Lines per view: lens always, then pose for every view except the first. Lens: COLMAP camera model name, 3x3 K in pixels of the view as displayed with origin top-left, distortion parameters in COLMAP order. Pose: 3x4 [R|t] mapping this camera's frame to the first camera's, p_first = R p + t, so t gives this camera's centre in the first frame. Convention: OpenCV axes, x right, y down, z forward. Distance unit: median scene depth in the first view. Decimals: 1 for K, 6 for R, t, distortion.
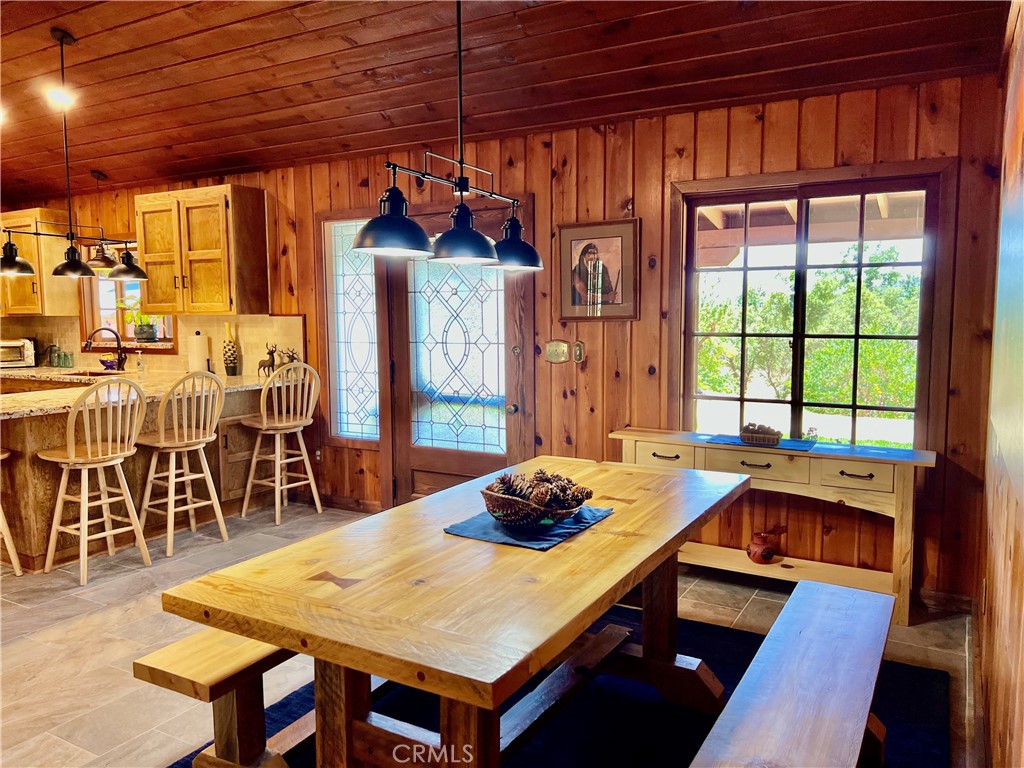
lens RADIAL K [[773.4, 0, 517.8], [0, 773.4, 386.1], [0, 0, 1]] dist [0.054112, -0.057512]
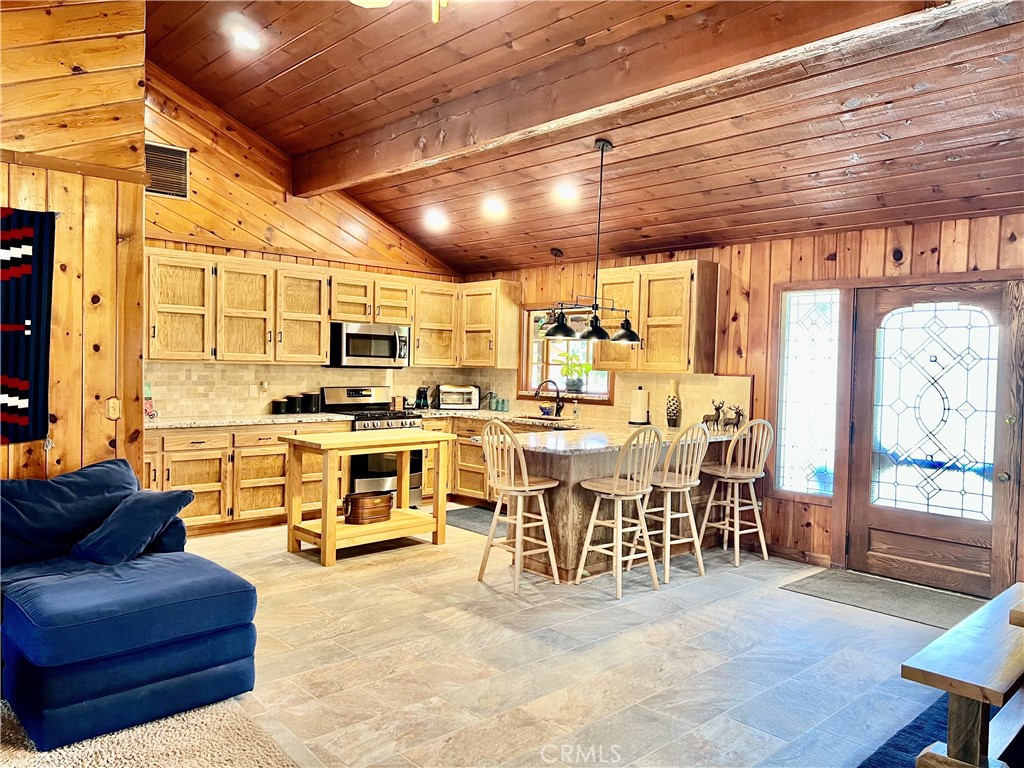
lens RADIAL K [[773.4, 0, 512.8], [0, 773.4, 386.9], [0, 0, 1]] dist [0.054112, -0.057512]
pose [[0.955301, 0.040248, -0.292884, -0.282793], [-0.060856, 0.996244, -0.061591, 0.012653], [0.289305, 0.076662, 0.954162, -0.145909]]
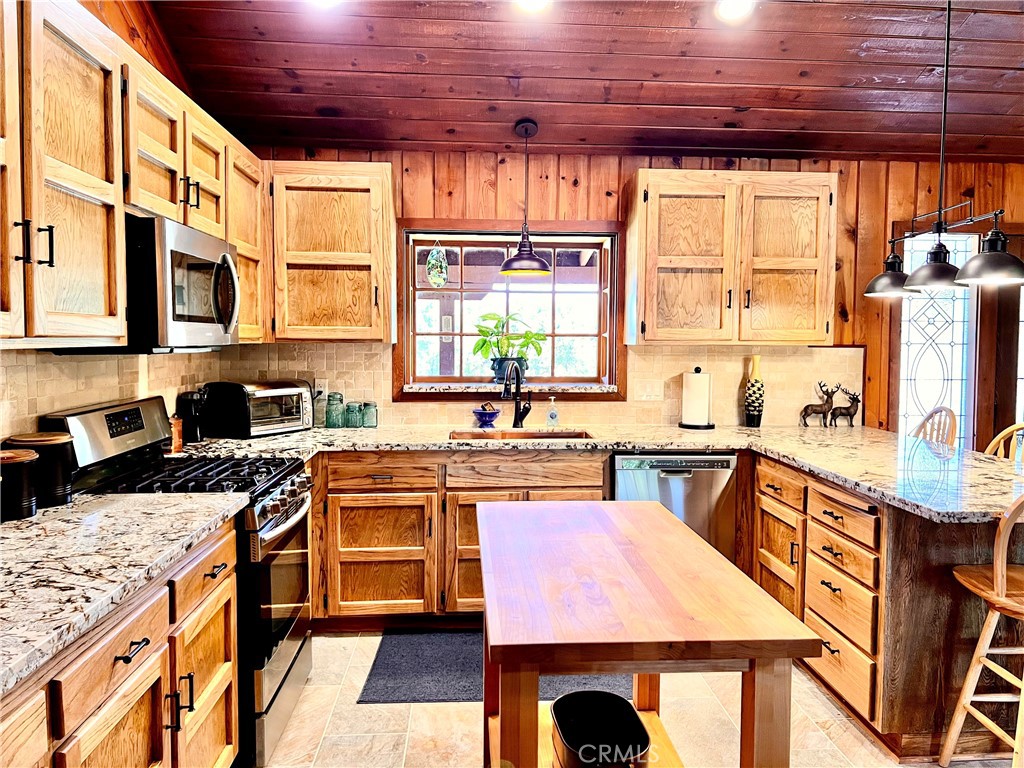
lens RADIAL K [[773.4, 0, 522.3], [0, 773.4, 378.1], [0, 0, 1]] dist [0.054112, -0.057512]
pose [[0.826057, -0.013699, 0.563420, -1.036926], [0.040168, 0.998593, -0.034612, -0.046393], [-0.562153, 0.051223, 0.825446, 0.552430]]
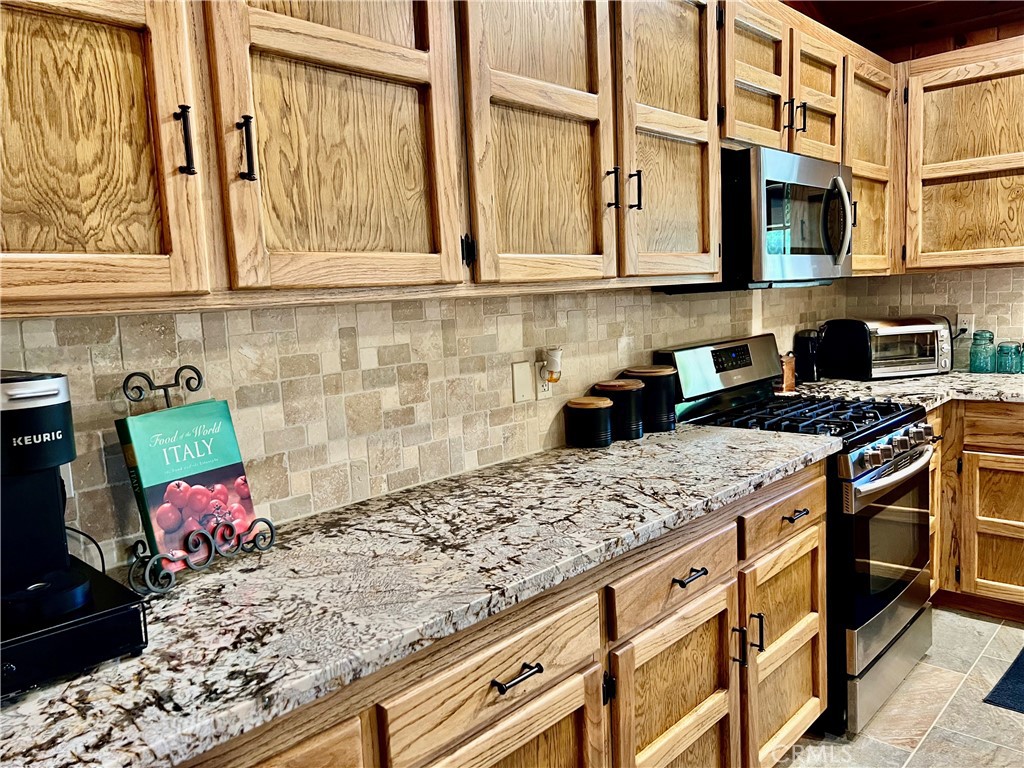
lens RADIAL K [[773.4, 0, 506.3], [0, 773.4, 385.0], [0, 0, 1]] dist [0.054112, -0.057512]
pose [[0.973352, -0.010024, -0.229097, -0.992401], [0.015658, 0.999618, 0.022791, -0.042041], [0.228781, -0.025771, 0.973137, 0.576514]]
